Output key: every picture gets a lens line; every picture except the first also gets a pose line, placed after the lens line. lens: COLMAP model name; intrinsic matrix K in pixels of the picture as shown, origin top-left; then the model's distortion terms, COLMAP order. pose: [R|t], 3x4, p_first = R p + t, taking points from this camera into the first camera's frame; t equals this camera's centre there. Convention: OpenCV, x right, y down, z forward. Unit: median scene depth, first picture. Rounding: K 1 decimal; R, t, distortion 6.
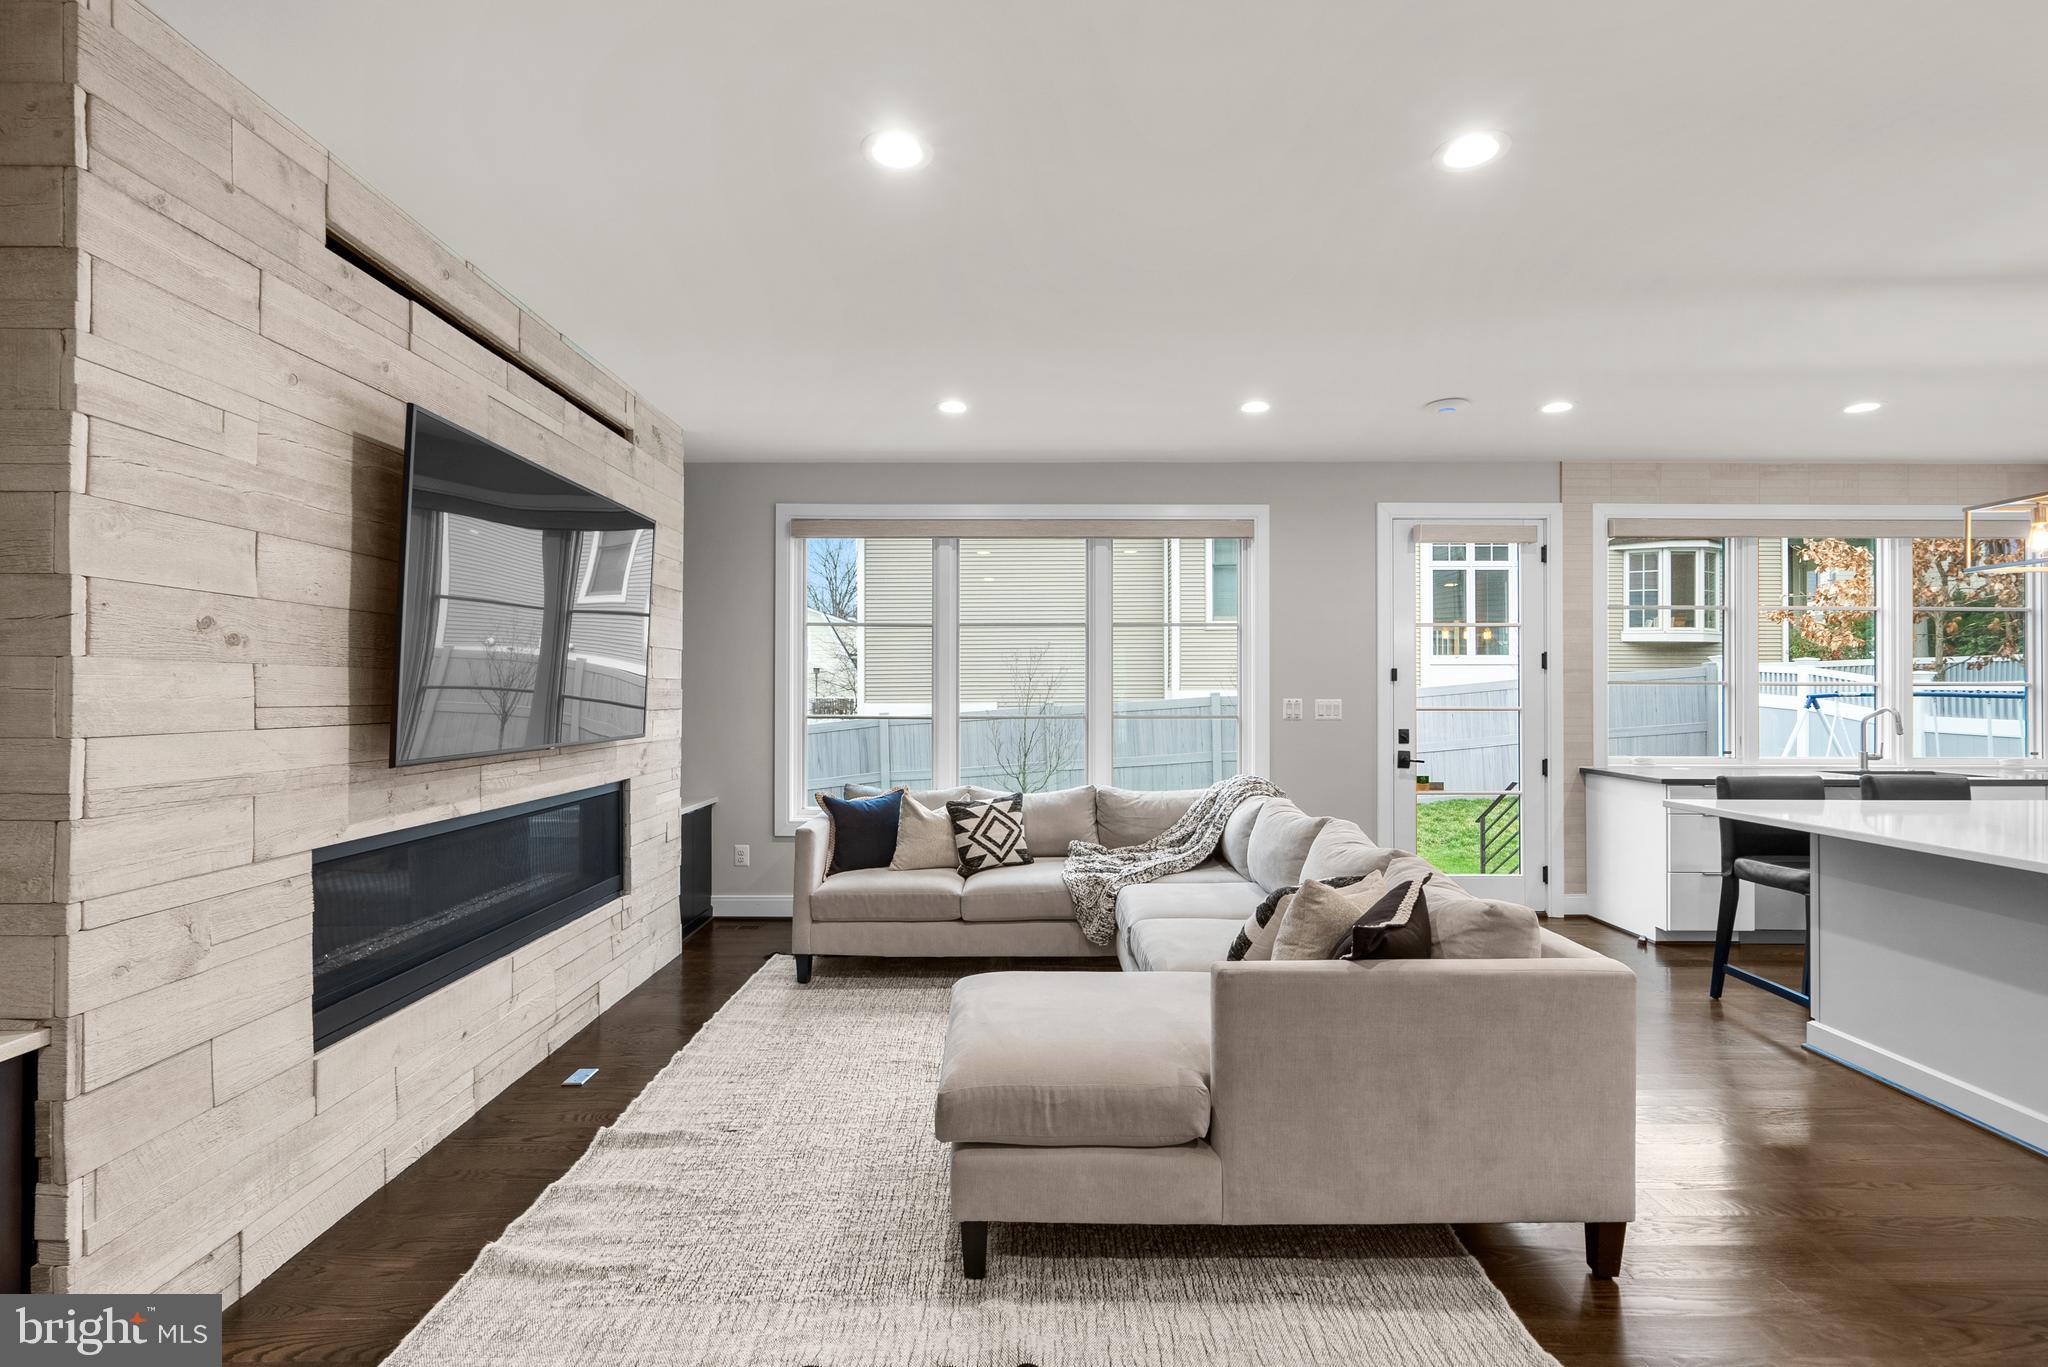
lens RADIAL K [[932.6, 0, 1021.1], [0, 932.6, 684.1], [0, 0, 1]] dist [-0.001316, 0.000963]
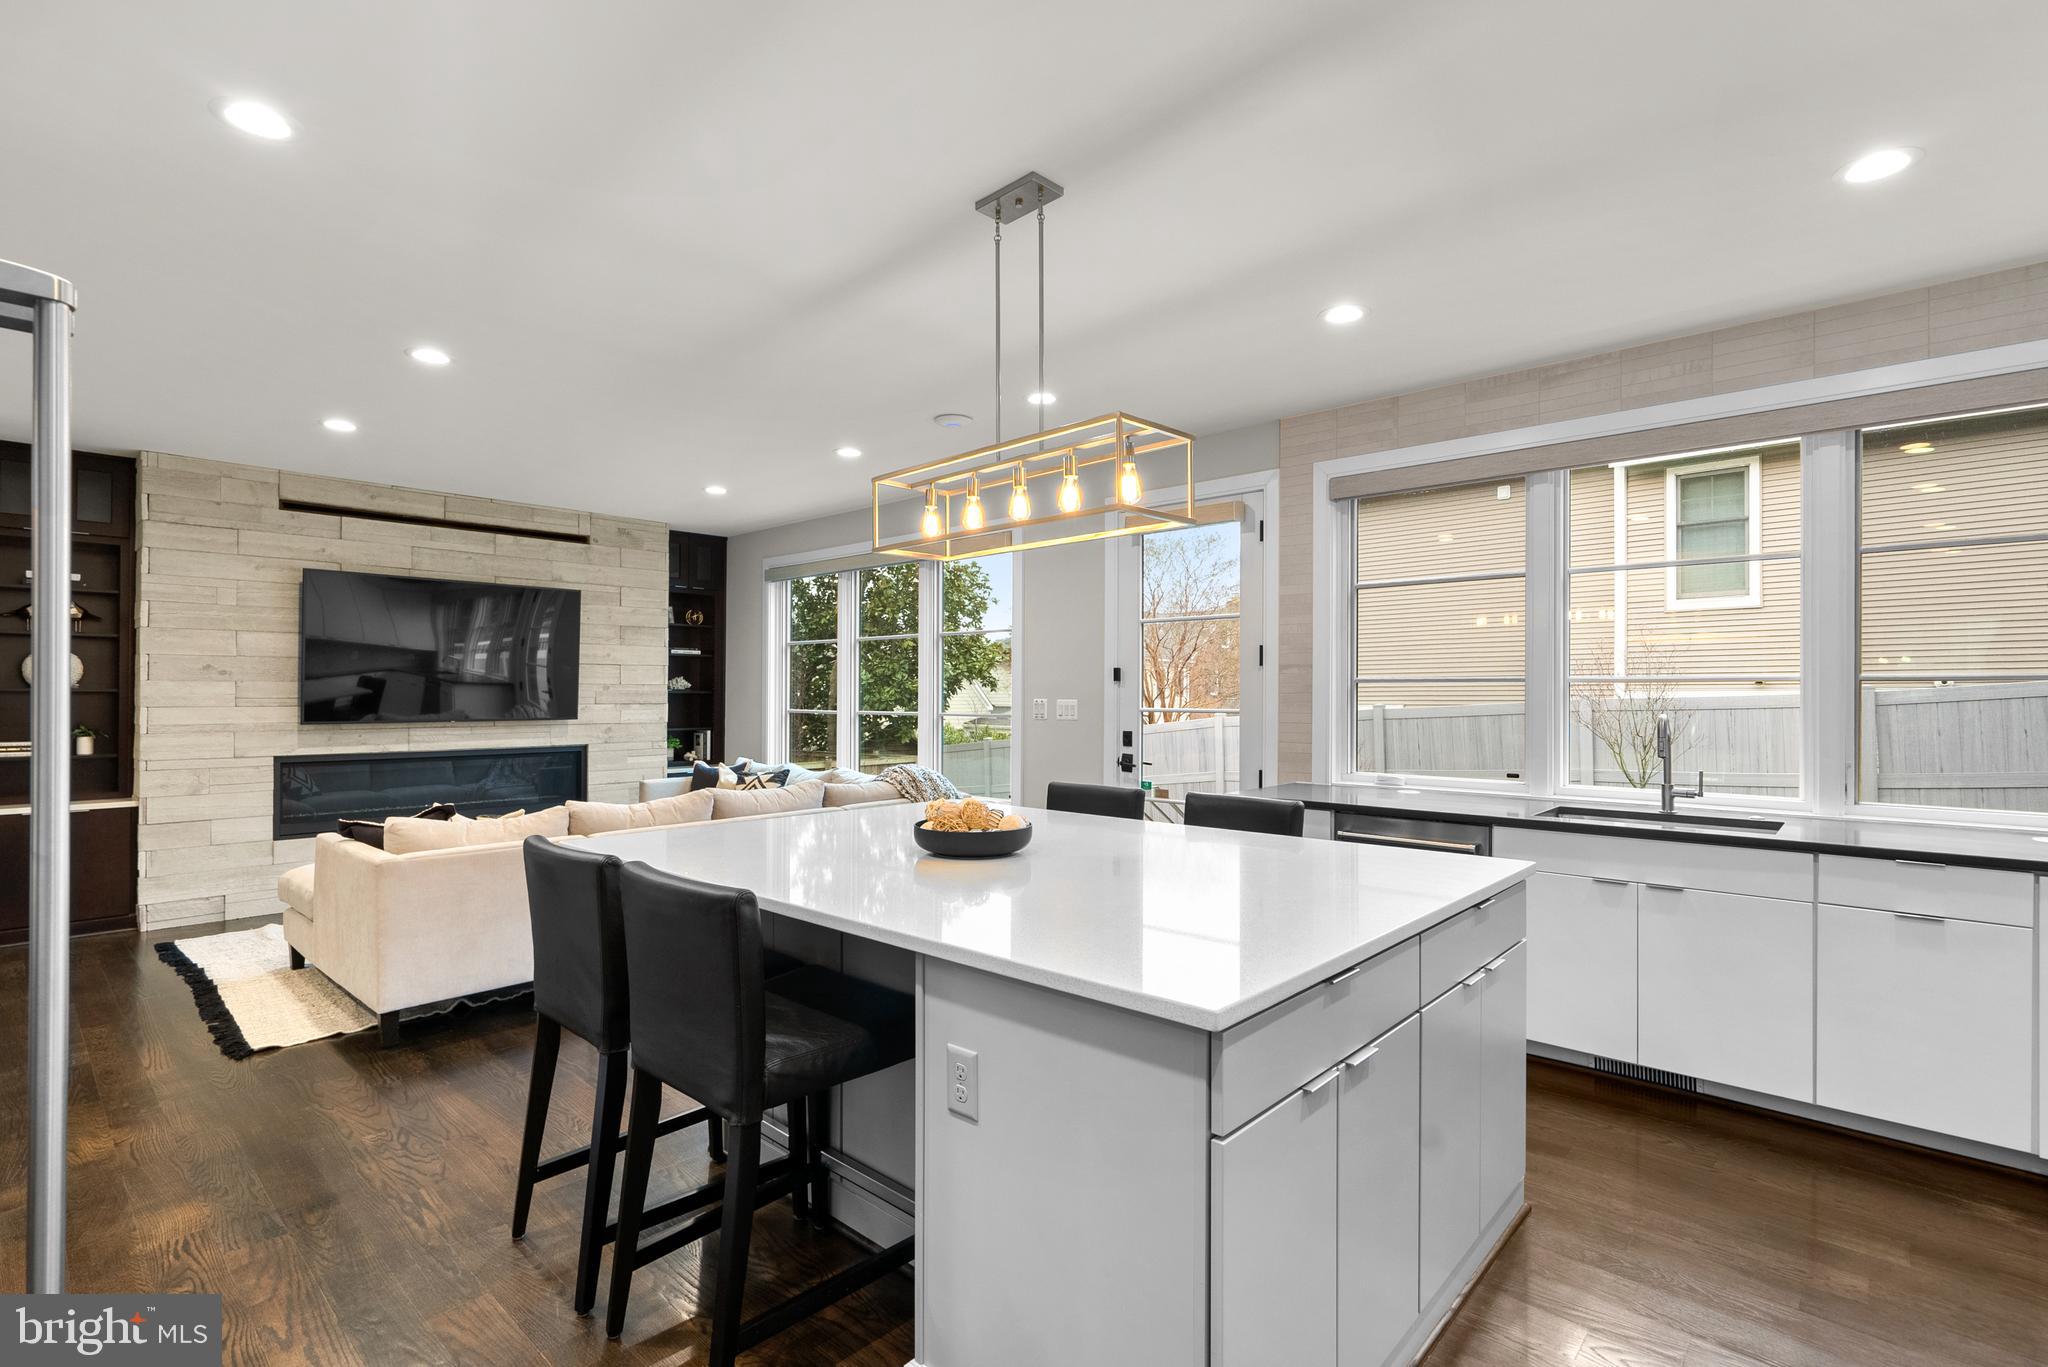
lens RADIAL K [[952.7, 0, 1019.6], [0, 952.7, 690.8], [0, 0, 1]] dist [0.001137, -0.000247]
pose [[0.733291, -0.001626, -0.679913, 1.331618], [0.005879, 0.999975, 0.003950, 0.003422], [0.679889, -0.006894, 0.733282, 0.274152]]
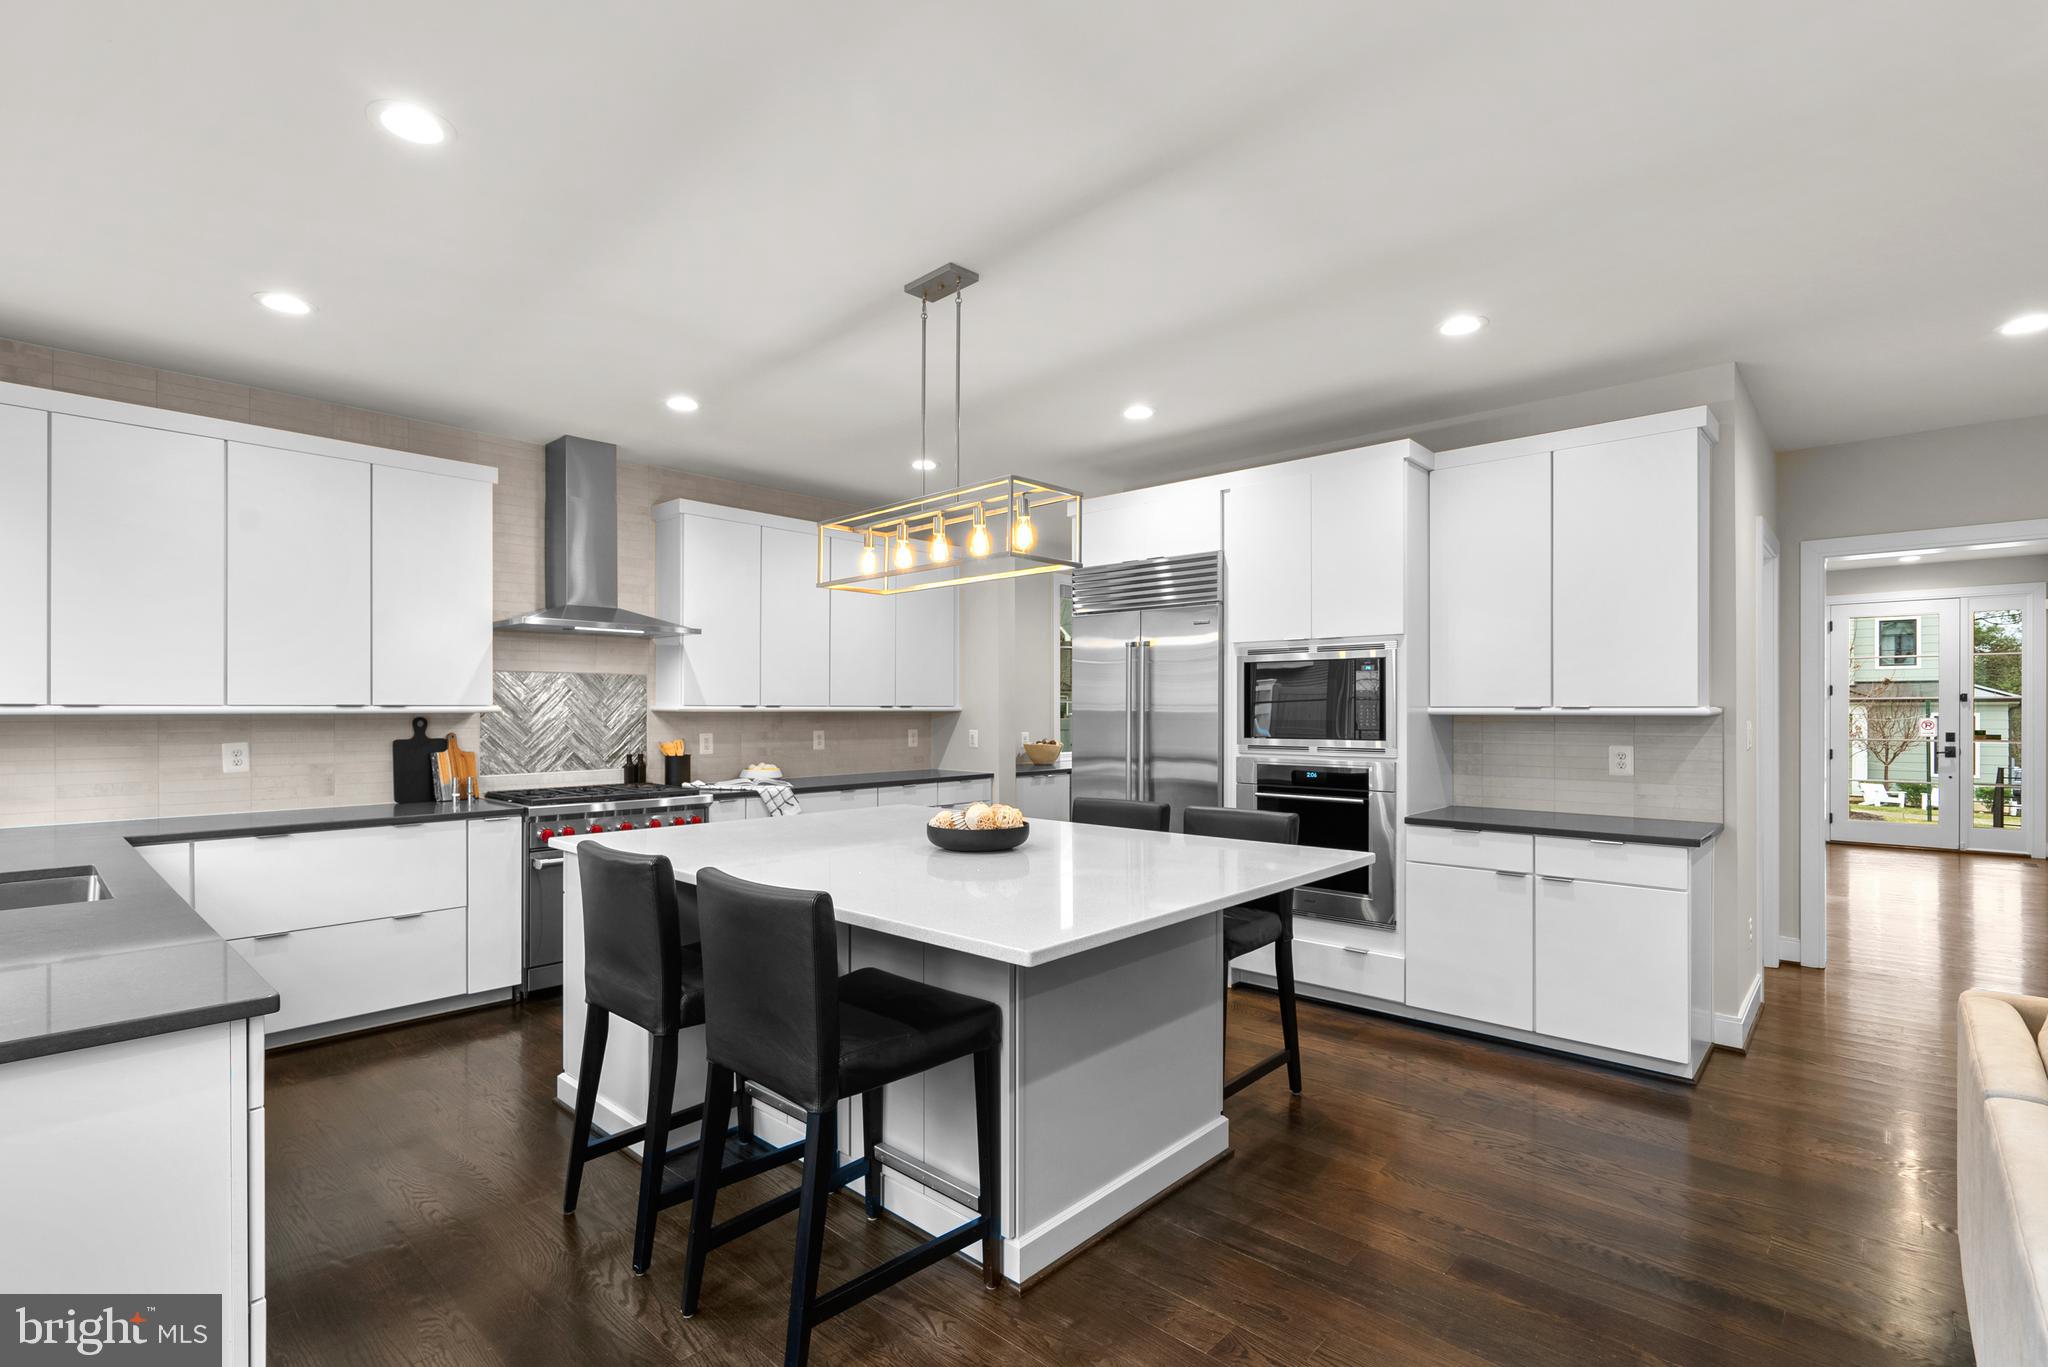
lens RADIAL K [[945.5, 0, 1016.2], [0, 945.5, 707.4], [0, 0, 1]] dist [-0.000812, 0.000281]
pose [[-0.732048, -0.000120, 0.681253, 0.355875], [-0.007783, 0.999936, -0.008187, 0.011609], [-0.681208, -0.011295, -0.732002, 1.238280]]
